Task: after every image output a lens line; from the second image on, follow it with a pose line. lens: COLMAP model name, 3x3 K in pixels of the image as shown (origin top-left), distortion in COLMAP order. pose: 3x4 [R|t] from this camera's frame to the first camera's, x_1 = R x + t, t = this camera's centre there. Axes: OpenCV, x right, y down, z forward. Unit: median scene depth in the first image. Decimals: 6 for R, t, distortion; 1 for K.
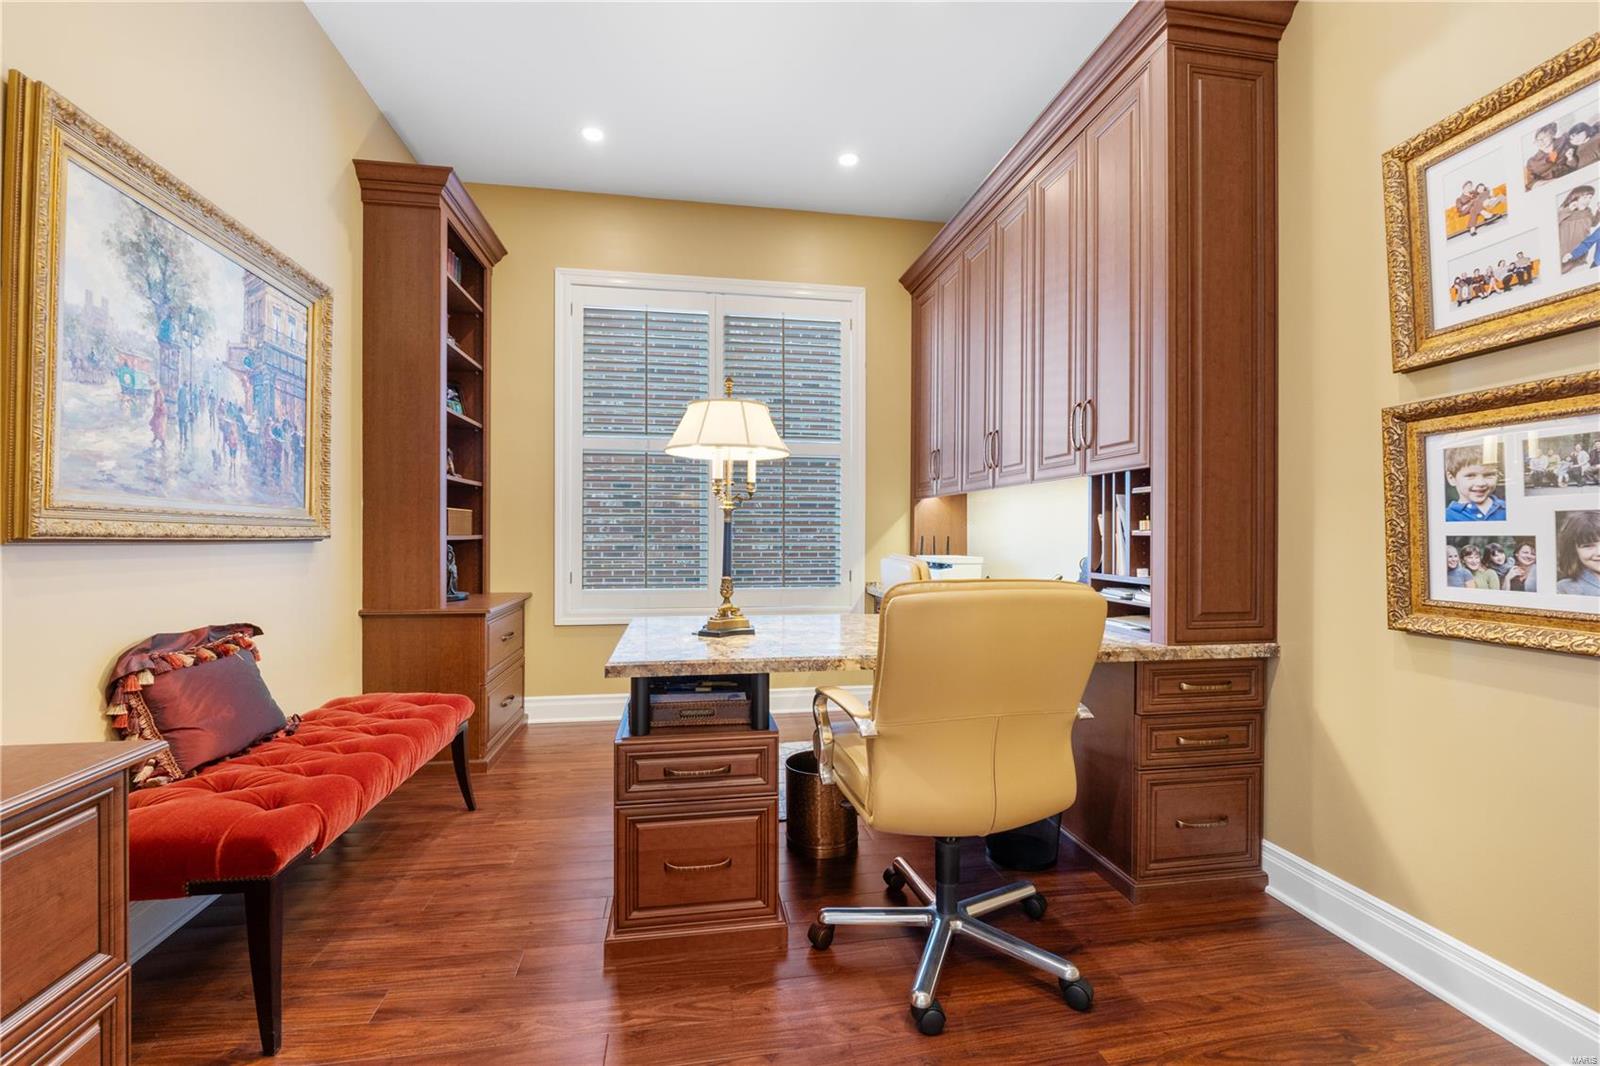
lens RADIAL K [[691.0, 0, 800.0], [0, 691.0, 533.0], [0, 0, 1]] dist [0.000917, 0.000393]
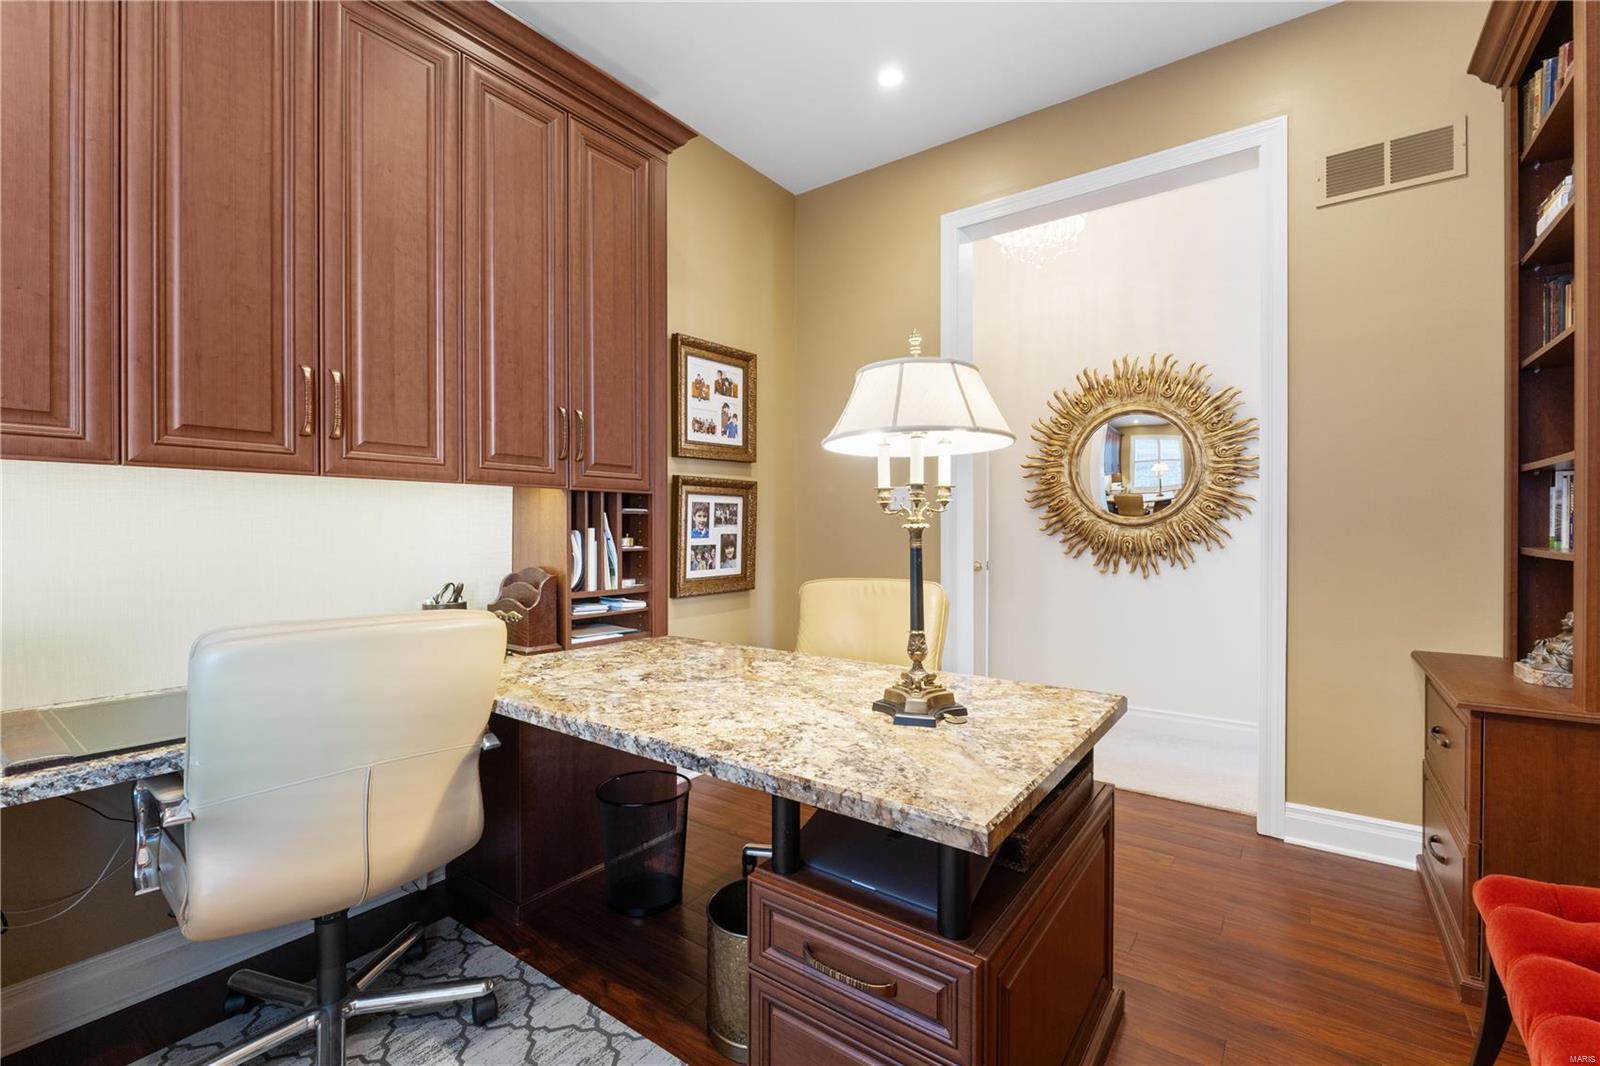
lens RADIAL K [[691.0, 0, 800.0], [0, 691.0, 533.0], [0, 0, 1]] dist [0.000917, 0.000393]
pose [[-0.687305, -0.008684, 0.726317, -0.742012], [-0.005690, 0.999962, 0.006570, -0.047367], [-0.726347, 0.000383, -0.687328, 2.187259]]
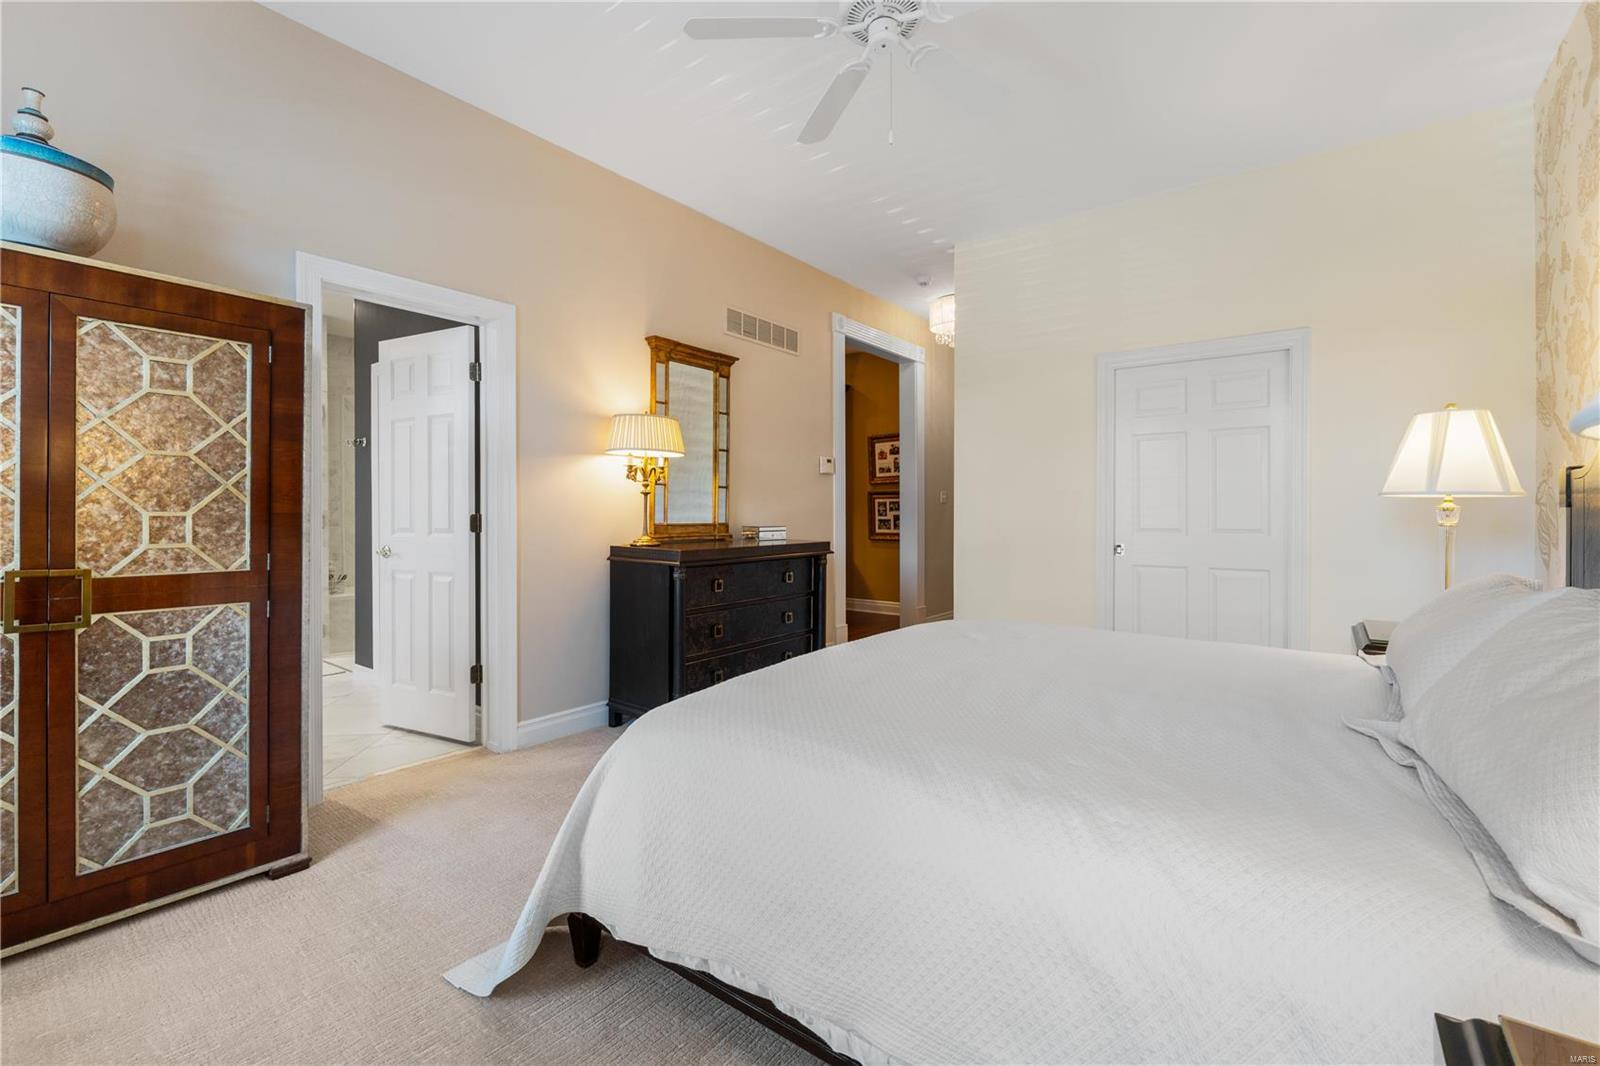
lens RADIAL K [[691.0, 0, 800.0], [0, 691.0, 533.0], [0, 0, 1]] dist [0.000917, 0.000393]
pose [[0.749430, -0.017163, 0.661861, -2.797411], [0.003335, 0.999749, 0.022148, -0.009681], [-0.662075, -0.014391, 0.749299, -2.368225]]
